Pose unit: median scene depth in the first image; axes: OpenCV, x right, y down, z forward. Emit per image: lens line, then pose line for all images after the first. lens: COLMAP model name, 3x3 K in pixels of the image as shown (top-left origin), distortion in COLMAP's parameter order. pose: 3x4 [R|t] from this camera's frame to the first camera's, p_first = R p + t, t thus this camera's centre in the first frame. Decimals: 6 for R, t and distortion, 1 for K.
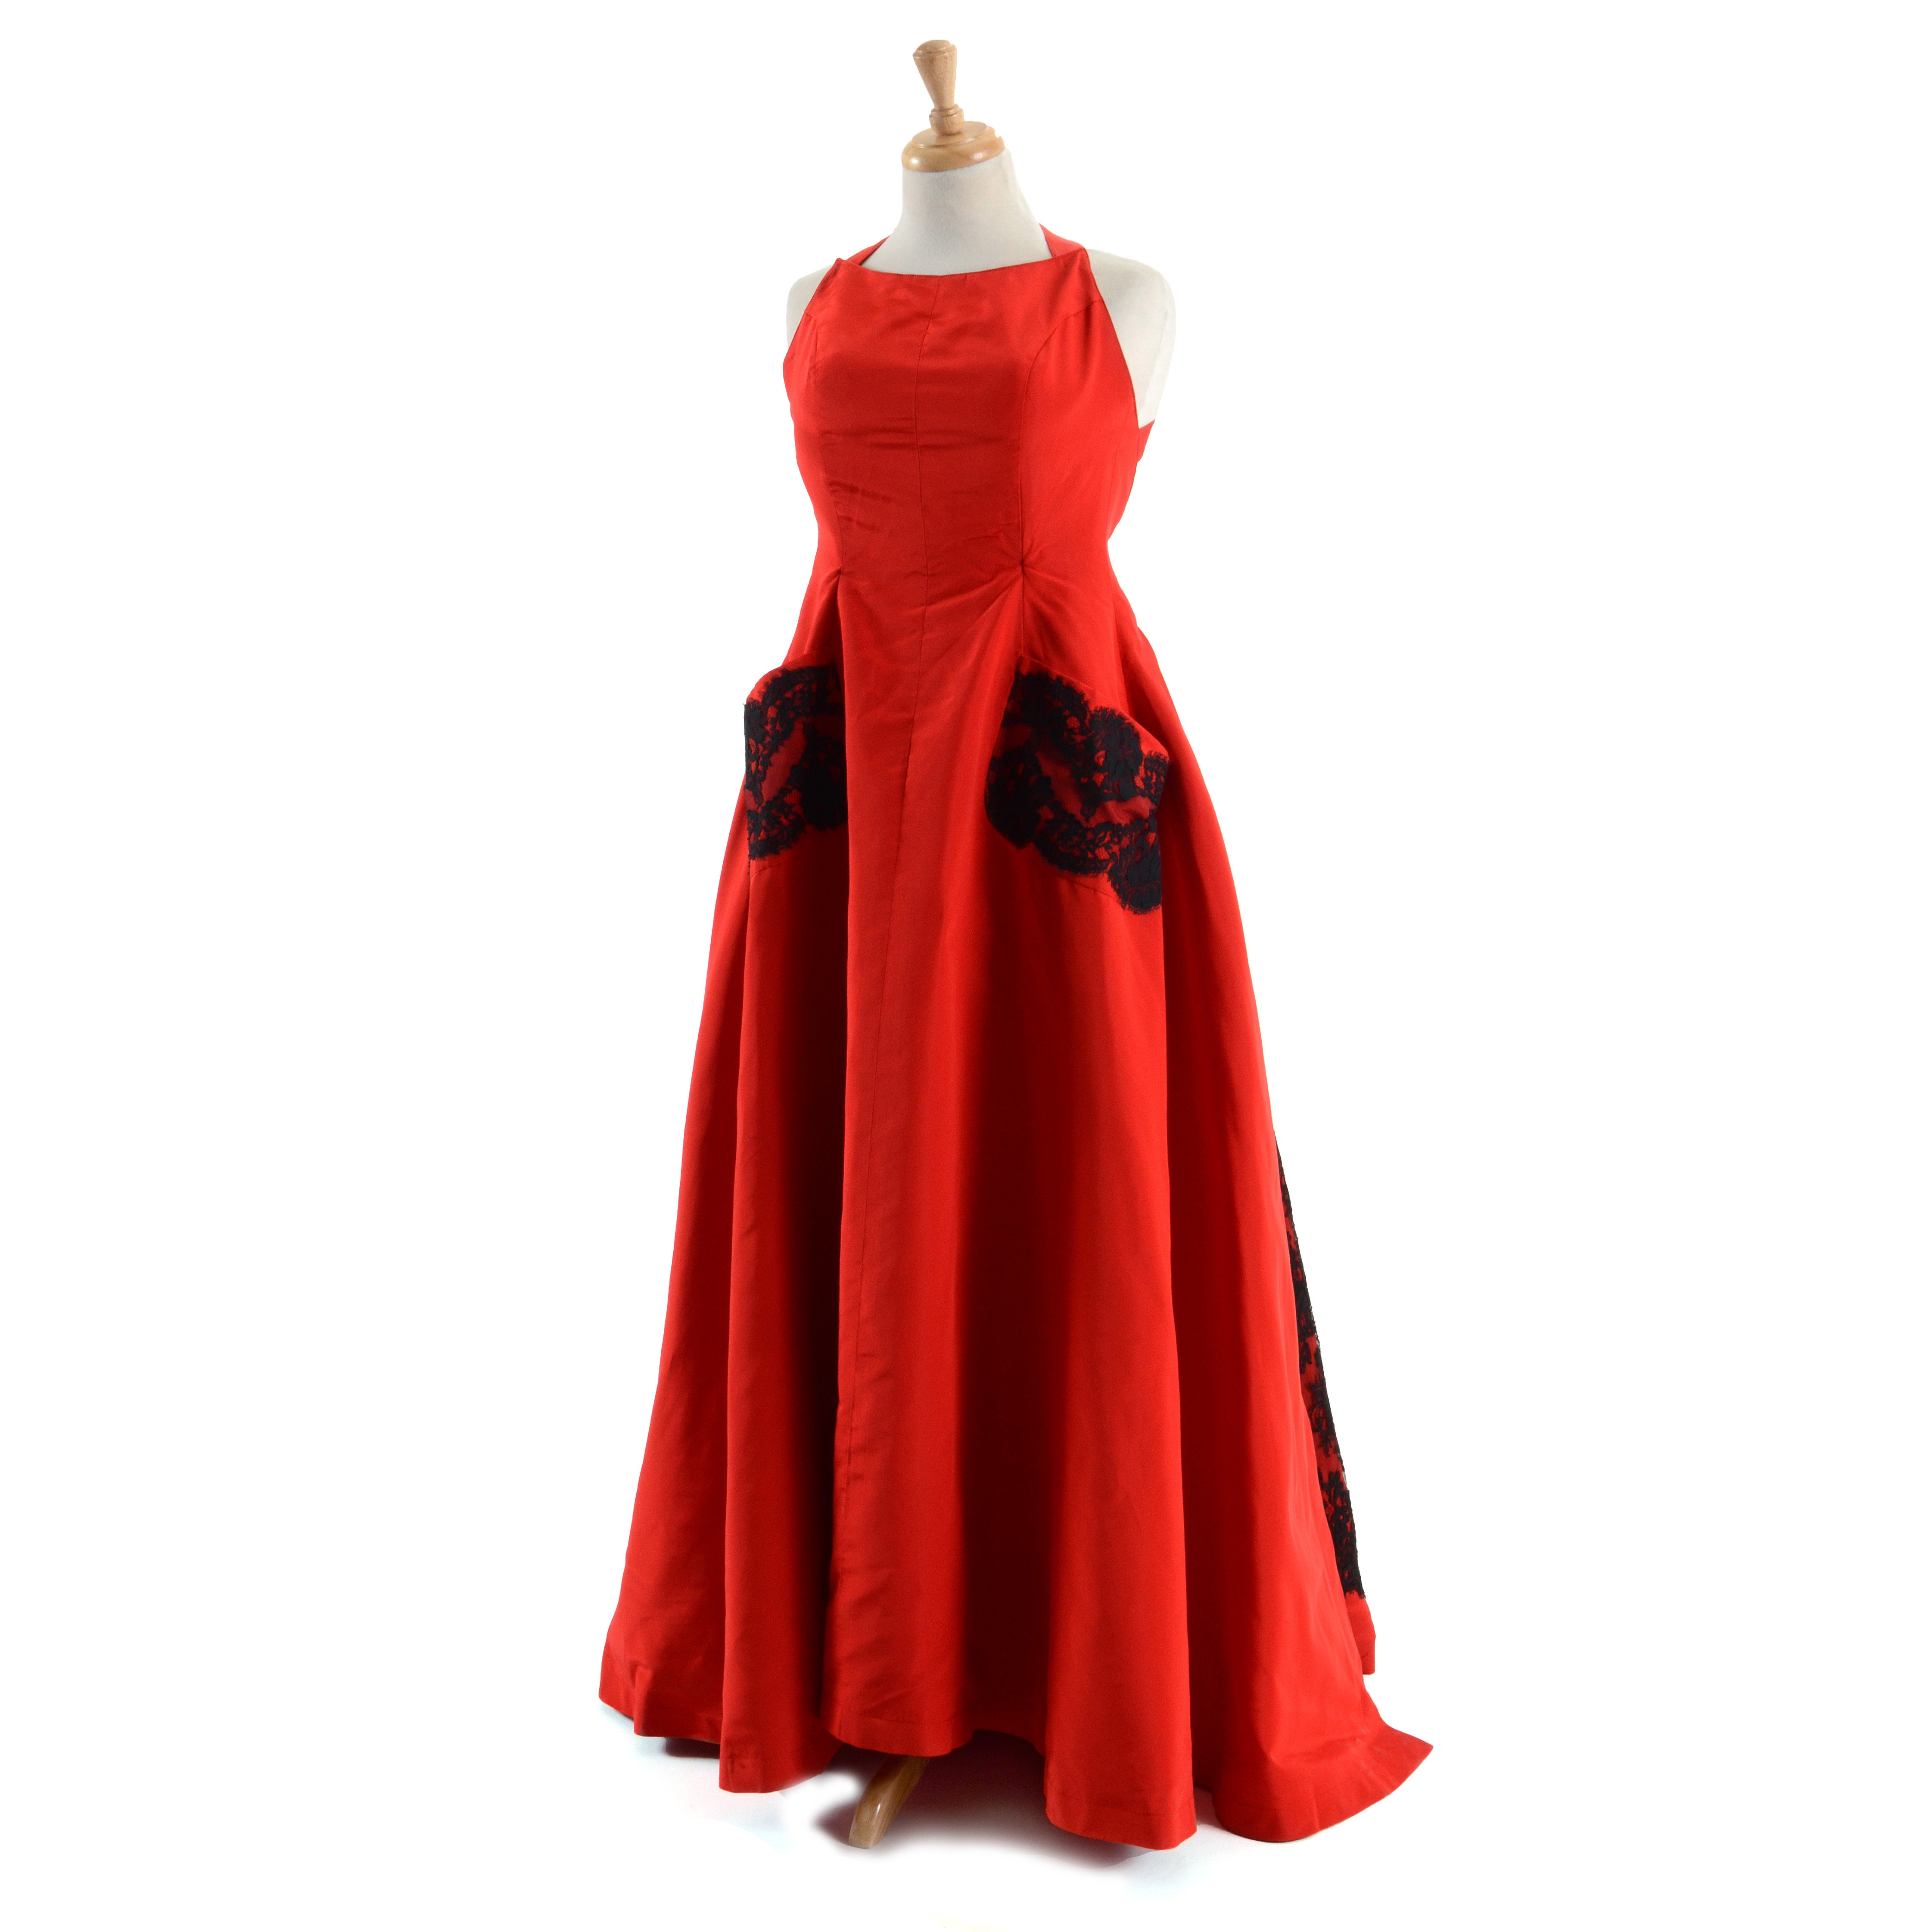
lens RADIAL K [[3370.4, 0, 972.6], [0, 3370.4, 967.0], [0, 0, 1]] dist [-0.009160, 0.000000]
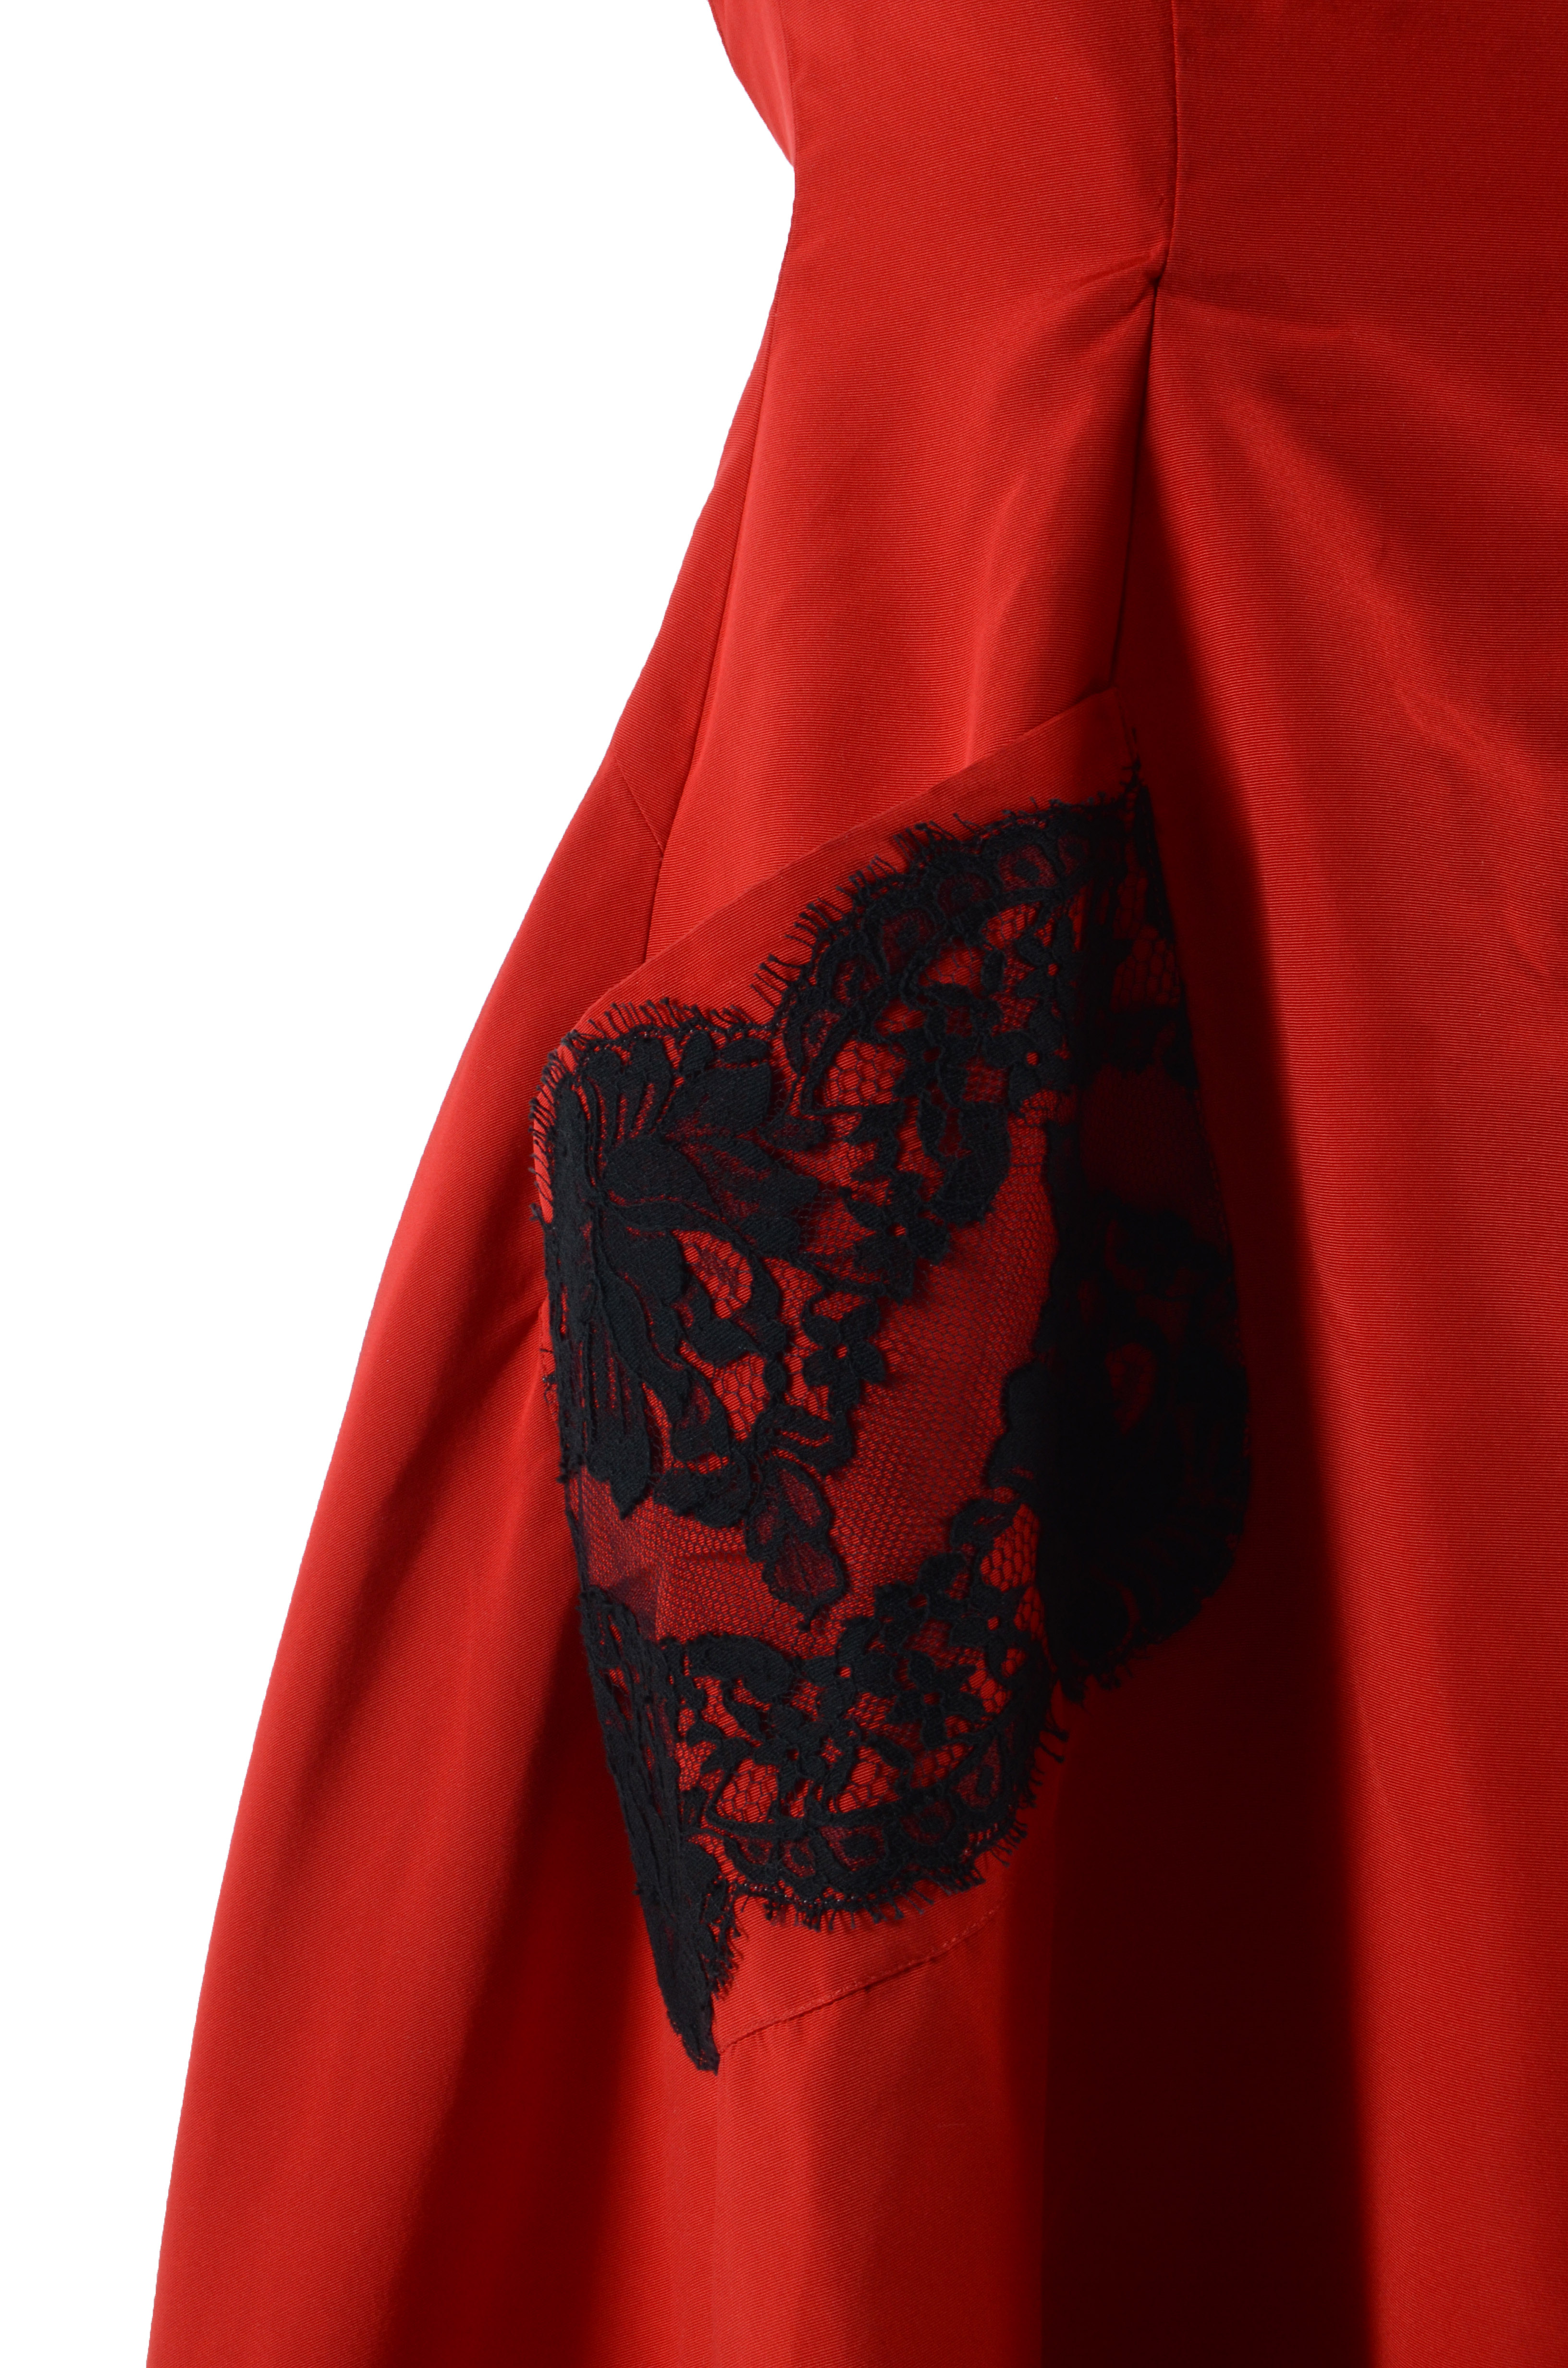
lens RADIAL K [[4628.7, 0, 780.3], [0, 4628.7, 1167.7], [0, 0, 1]] dist [-0.058143, 0.000000]
pose [[0.903332, -0.069658, 0.423248, -0.168418], [0.082459, 0.996522, -0.011983, -0.069622], [-0.420941, 0.045726, 0.905935, 0.799516]]
